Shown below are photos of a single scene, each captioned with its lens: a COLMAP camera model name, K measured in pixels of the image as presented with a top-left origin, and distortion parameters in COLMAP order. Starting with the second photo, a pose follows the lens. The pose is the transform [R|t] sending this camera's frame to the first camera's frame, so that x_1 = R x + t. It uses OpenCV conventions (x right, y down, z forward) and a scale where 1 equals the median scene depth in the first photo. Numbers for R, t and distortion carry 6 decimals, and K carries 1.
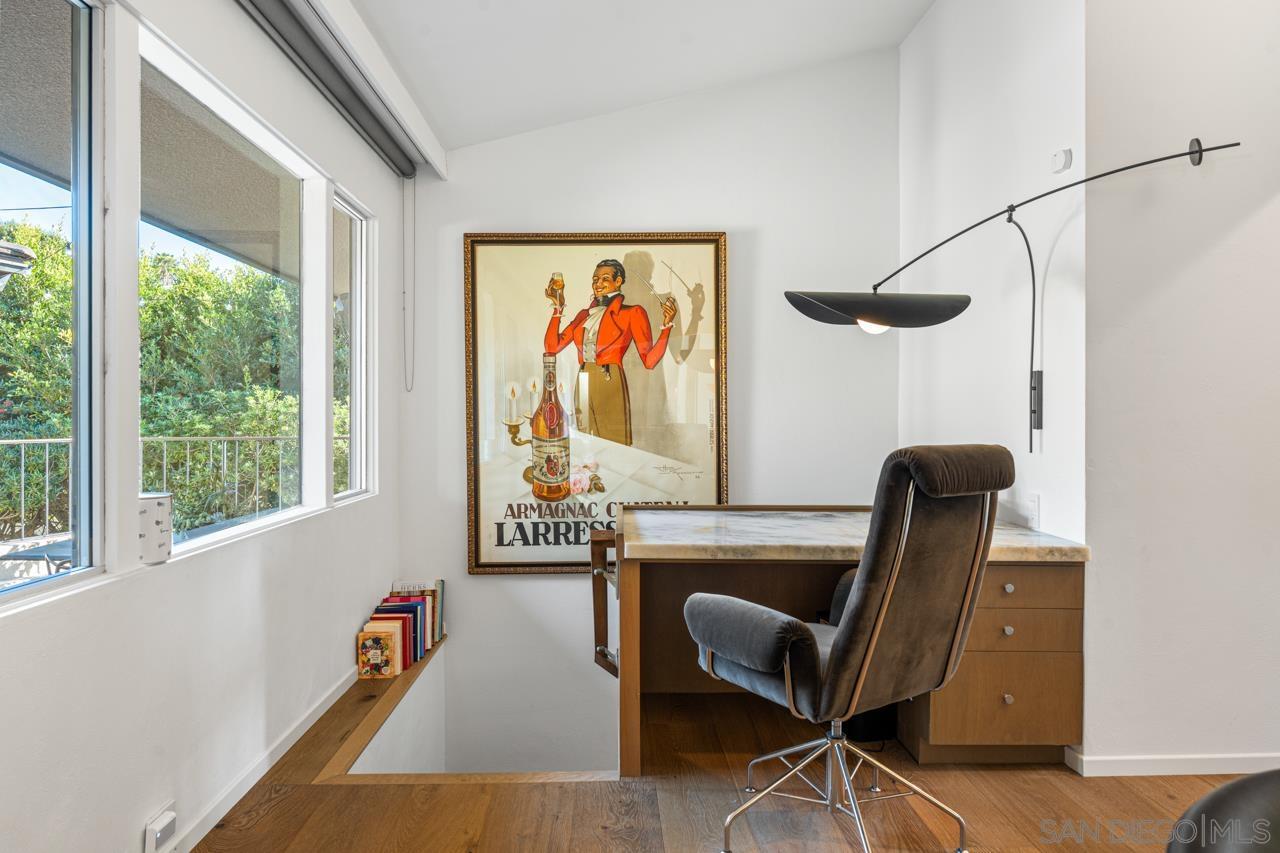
lens RADIAL K [[817.3, 0, 637.5], [0, 817.3, 419.7], [0, 0, 1]] dist [-0.003315, -0.000243]
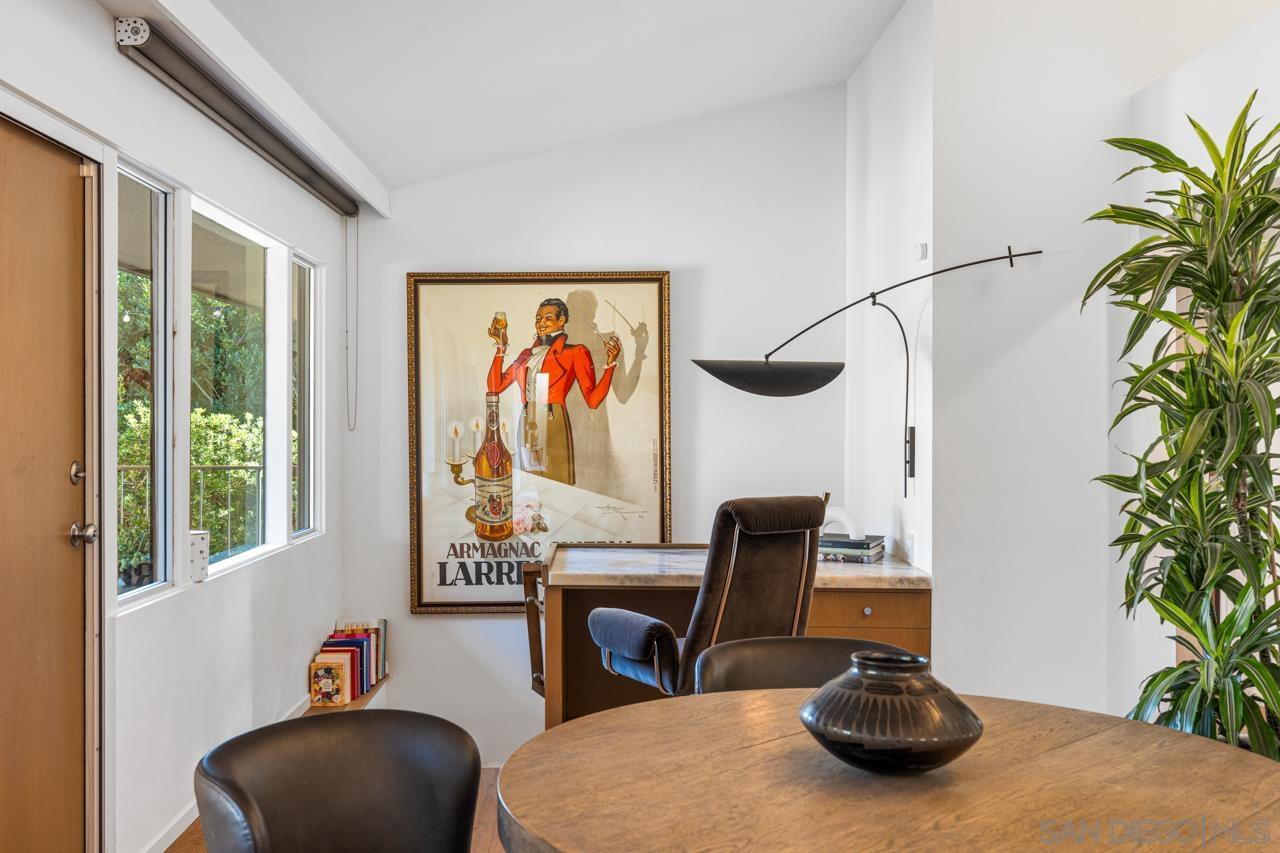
lens RADIAL K [[1259.0, 0, 640.0], [0, 1259.0, 426.5], [0, 0, 1]] dist [0.000202, 0.002951]
pose [[0.999997, 0.001796, -0.001648, 0.078099], [-0.001792, 0.999994, 0.002827, -0.046233], [0.001653, -0.002825, 0.999995, -0.559129]]
